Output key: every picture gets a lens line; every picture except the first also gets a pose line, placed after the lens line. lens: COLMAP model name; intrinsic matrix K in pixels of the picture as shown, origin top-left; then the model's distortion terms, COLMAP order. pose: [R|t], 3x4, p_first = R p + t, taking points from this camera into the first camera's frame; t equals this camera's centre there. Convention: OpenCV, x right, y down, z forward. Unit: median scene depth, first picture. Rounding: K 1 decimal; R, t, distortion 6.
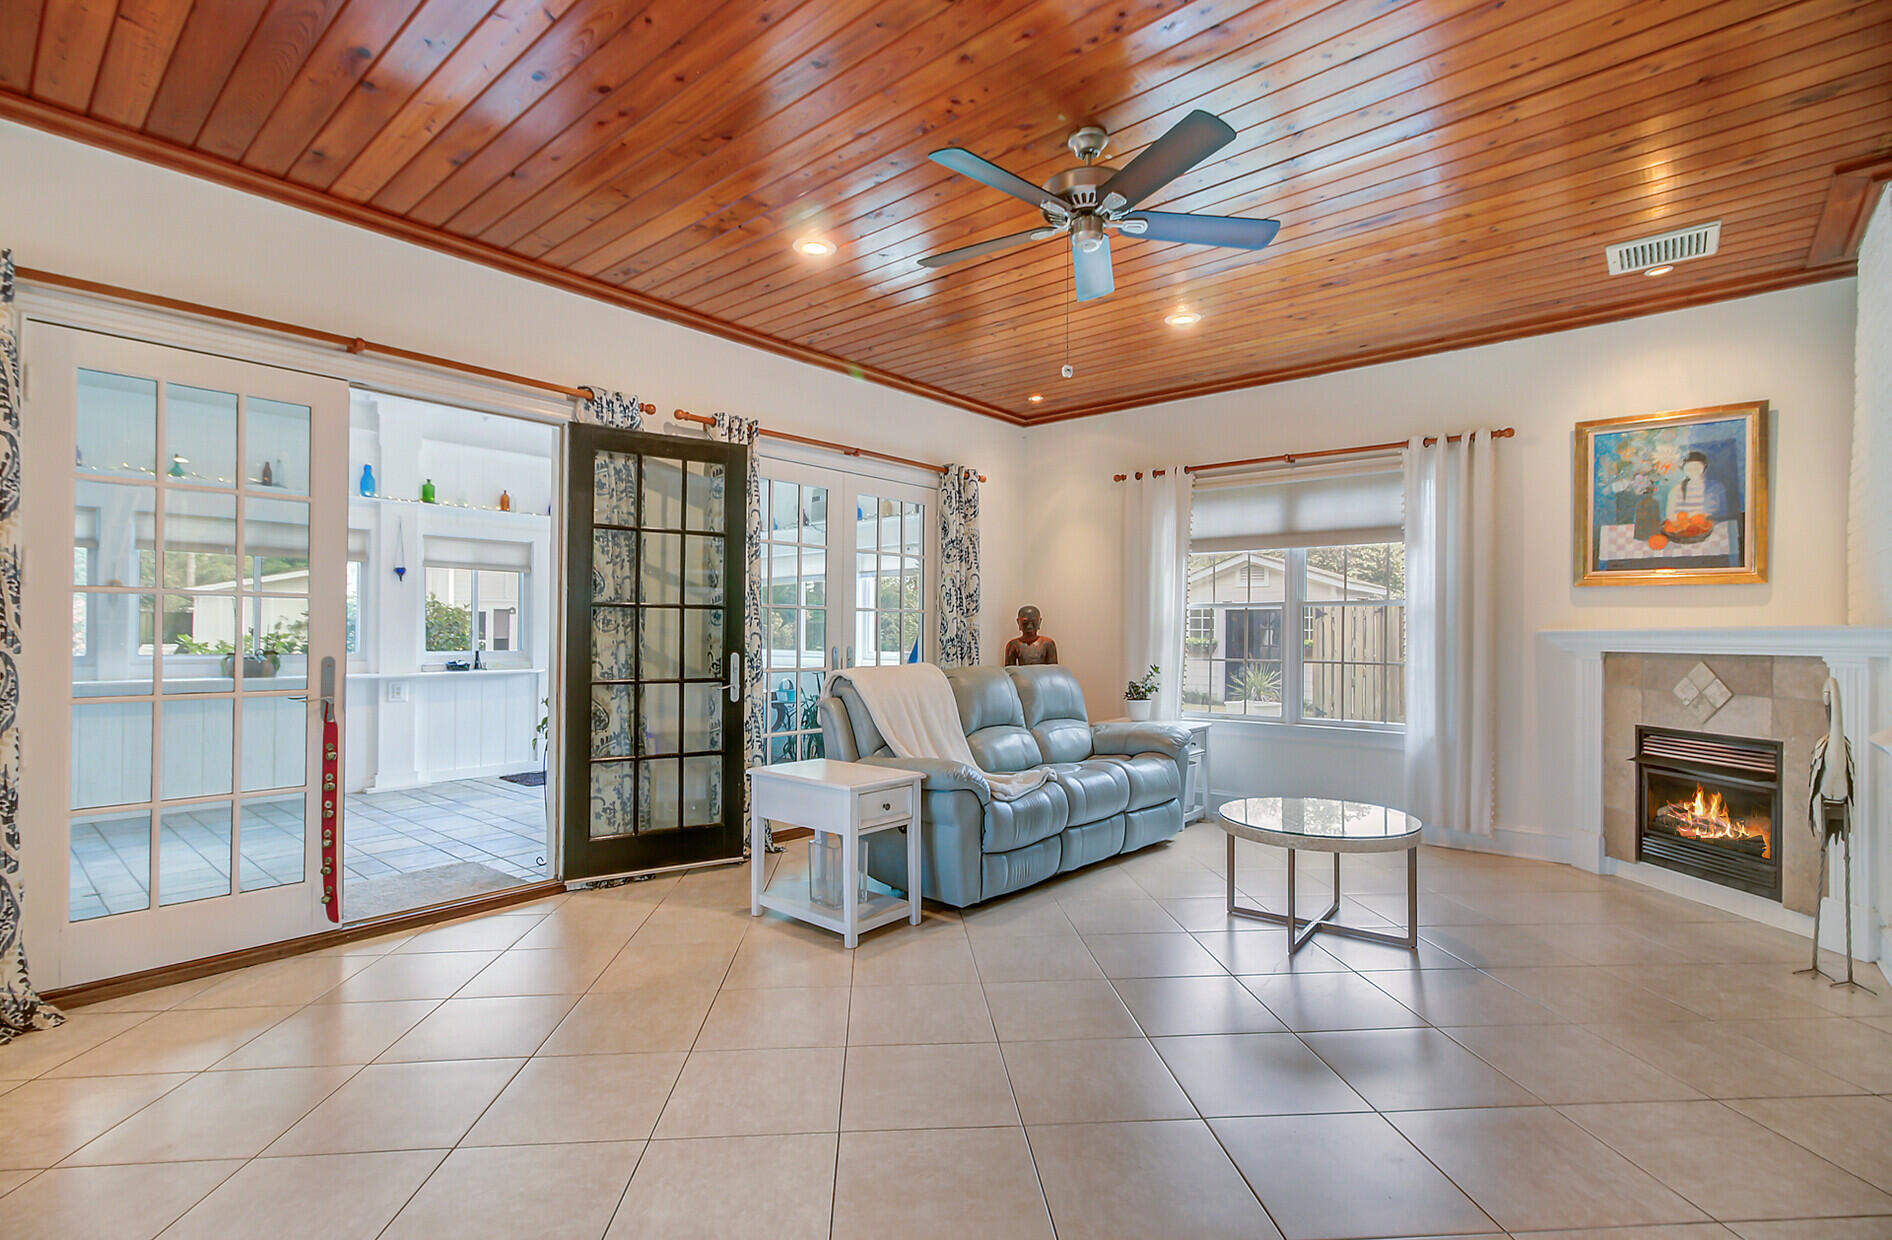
lens RADIAL K [[855.9, 0, 946.0], [0, 855.9, 620.0], [0, 0, 1]] dist [0.000069, -0.000110]
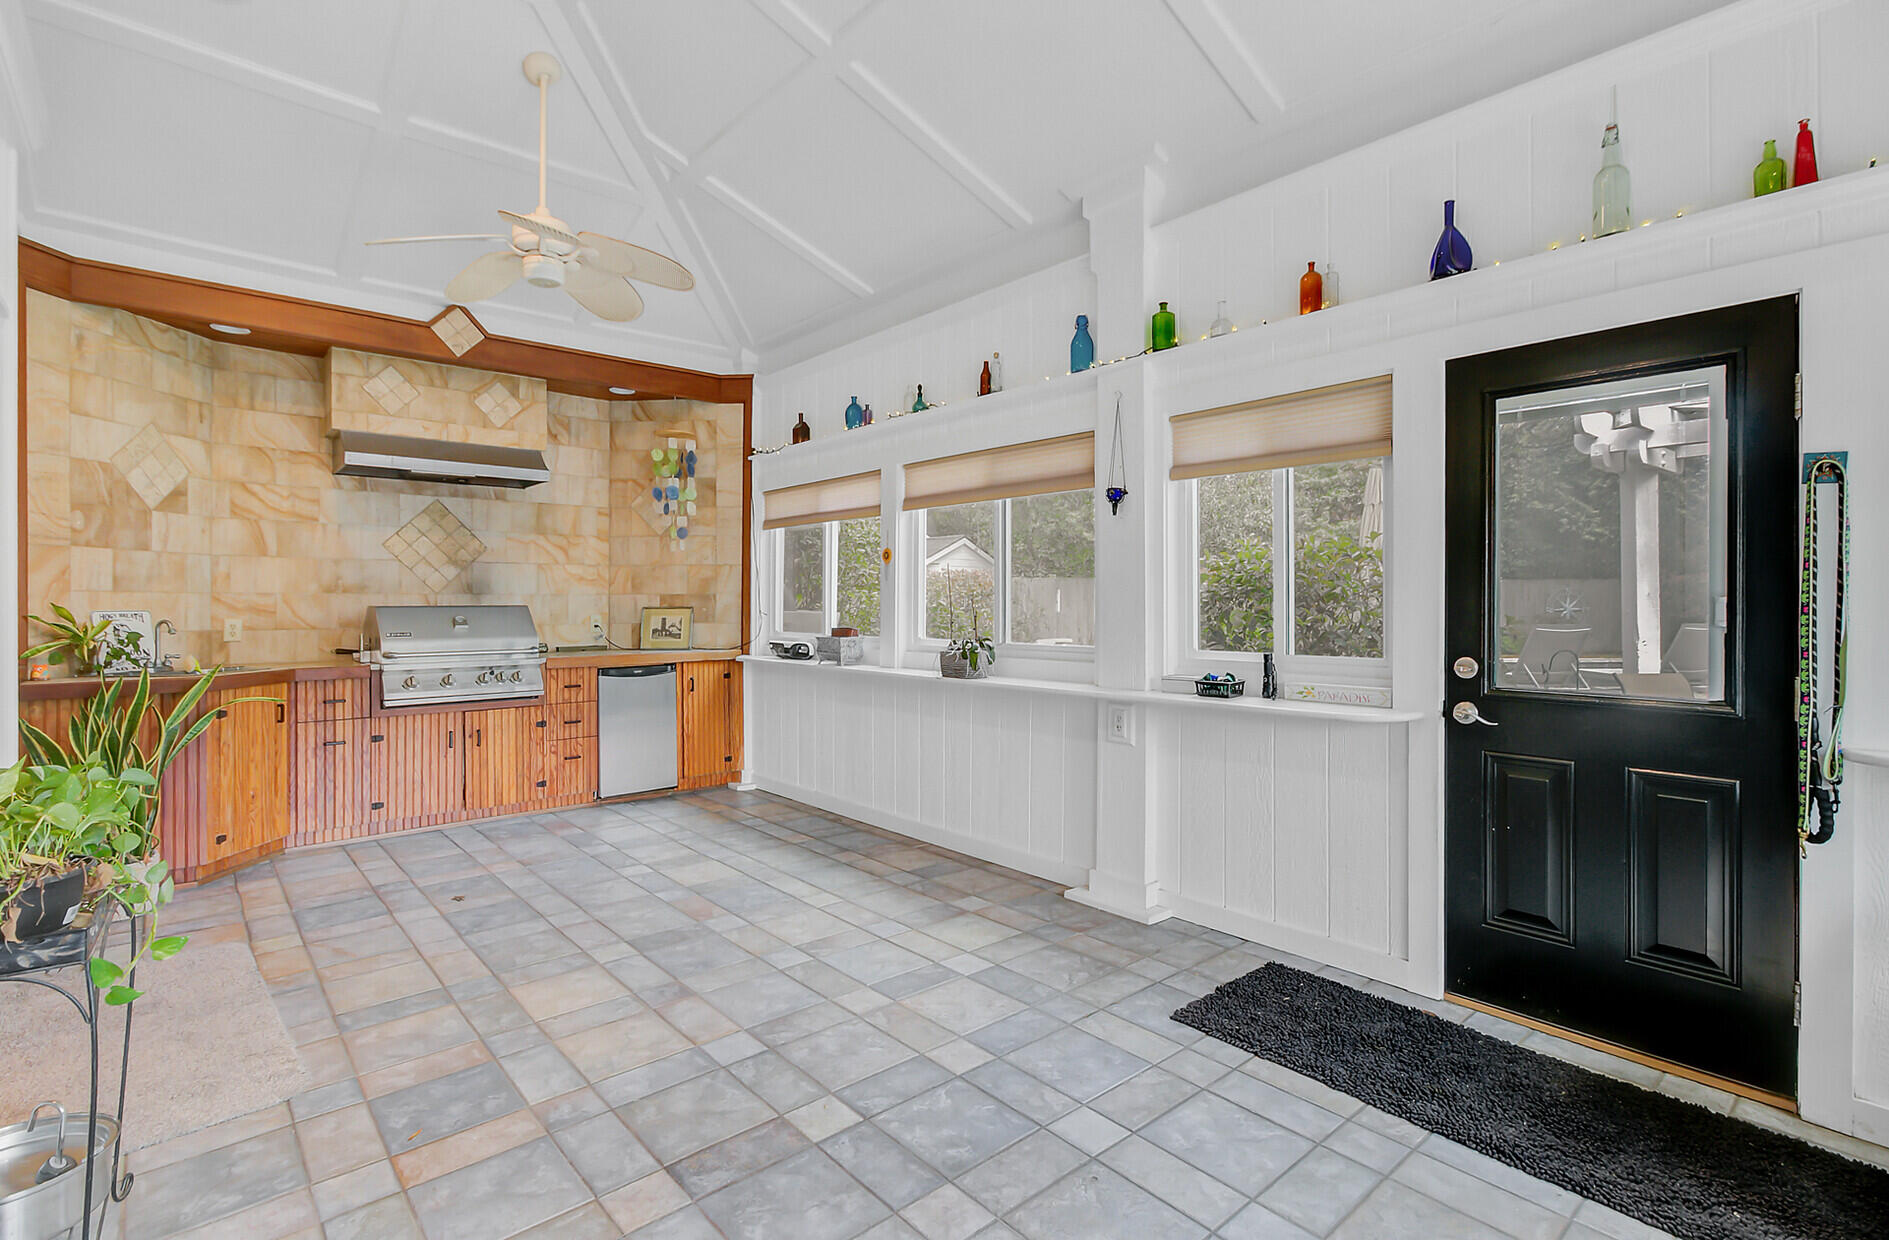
lens RADIAL K [[886.4, 0, 944.5], [0, 886.4, 620.0], [0, 0, 1]] dist [0.002200, 0.000769]
pose [[-0.142129, 0.013491, -0.989756, -0.147829], [0.016344, 0.999803, 0.011281, 0.020548], [0.989713, -0.014573, -0.142321, 1.768412]]
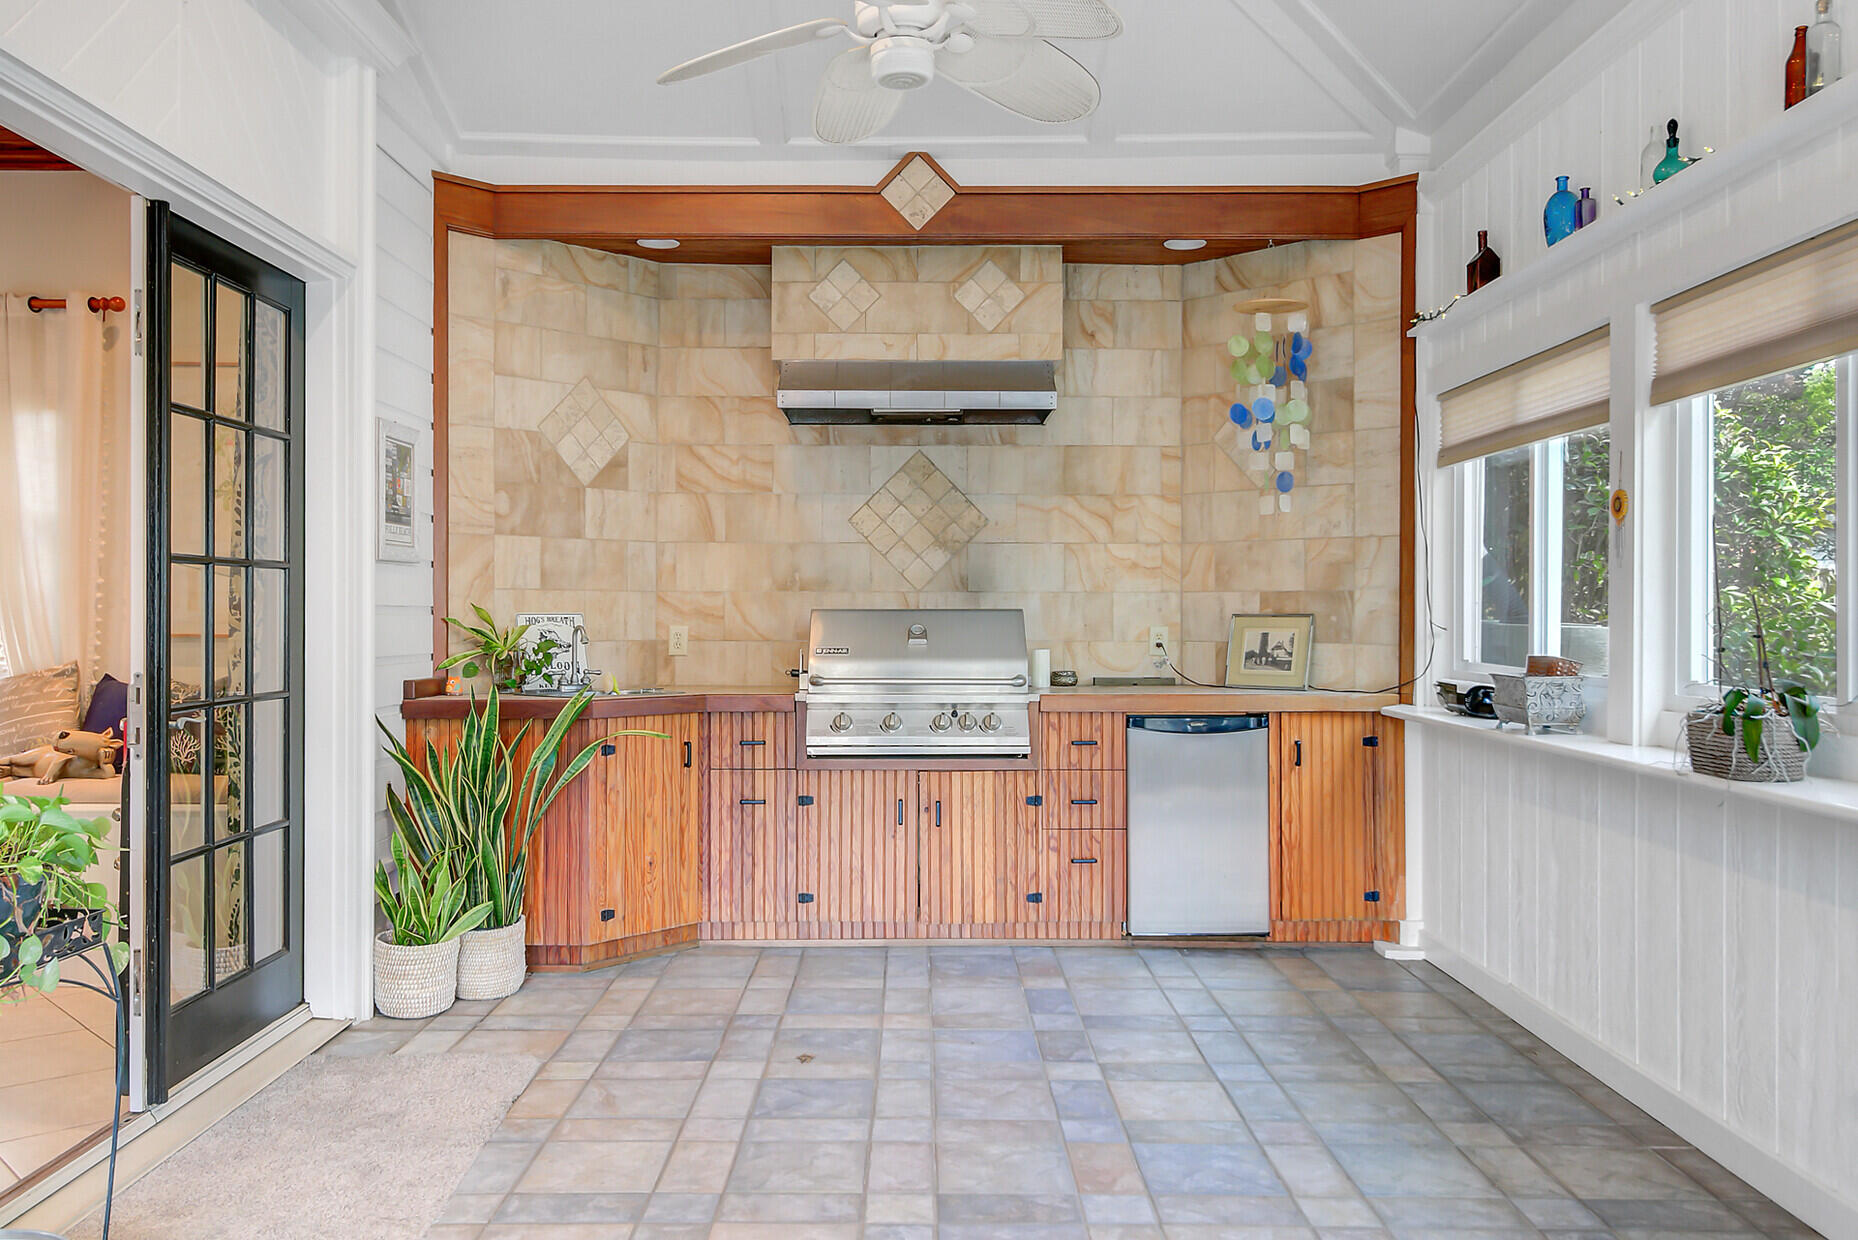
lens RADIAL K [[1460.4, 0, 929.0], [0, 1460.4, 620.0], [0, 0, 1]] dist [-0.006188, -0.006126]
pose [[-0.758619, -0.003717, -0.651524, -0.427213], [0.003864, 0.999940, -0.010203, 0.027425], [0.651523, -0.010257, -0.758559, 1.951371]]
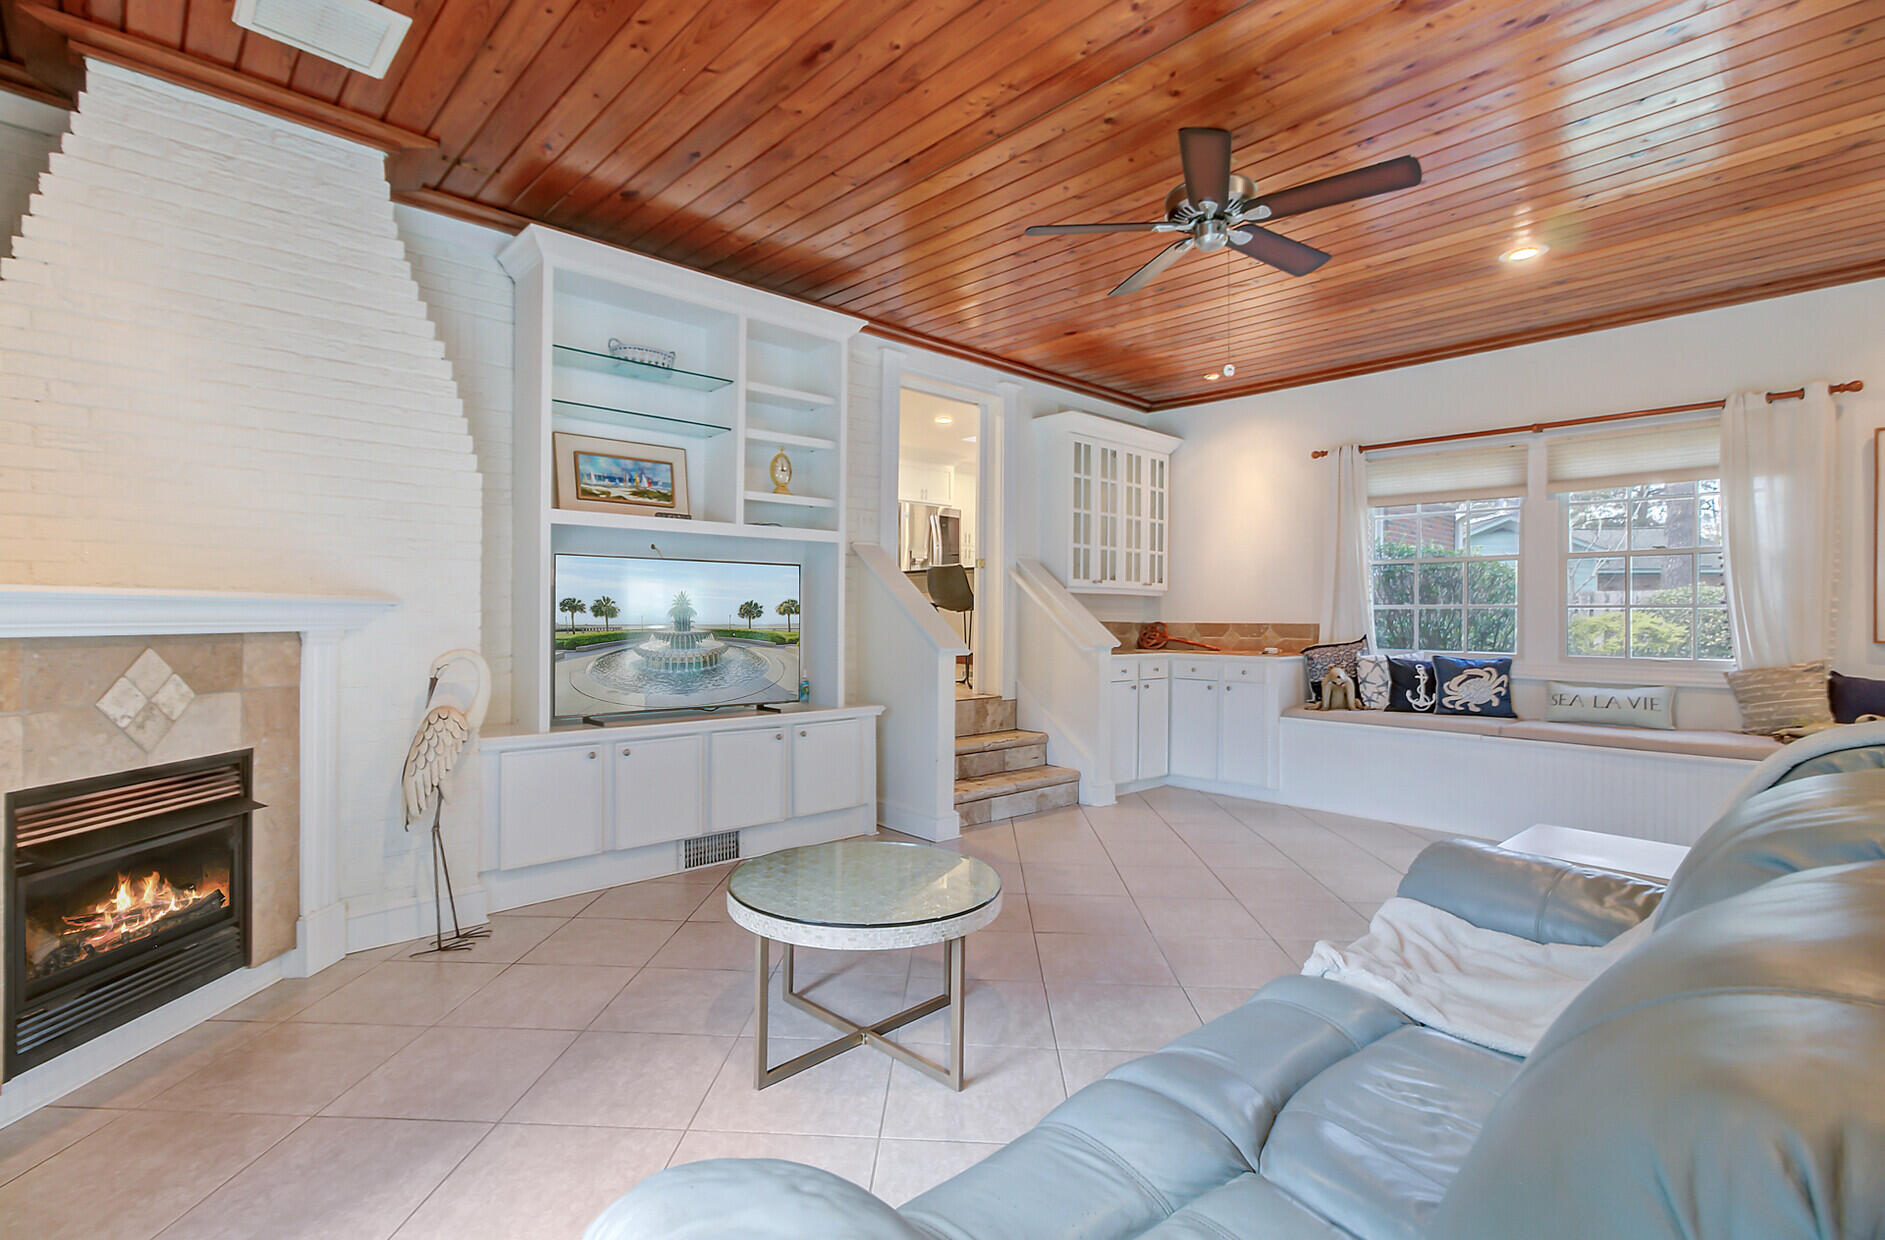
lens RADIAL K [[884.6, 0, 942.5], [0, 884.6, 620.0], [0, 0, 1]] dist [0.002200, 0.000769]
pose [[-0.992844, -0.012973, 0.118714, 0.269890], [-0.014734, 0.999794, -0.013970, 0.030314], [-0.118508, -0.015619, -0.992830, 1.600669]]
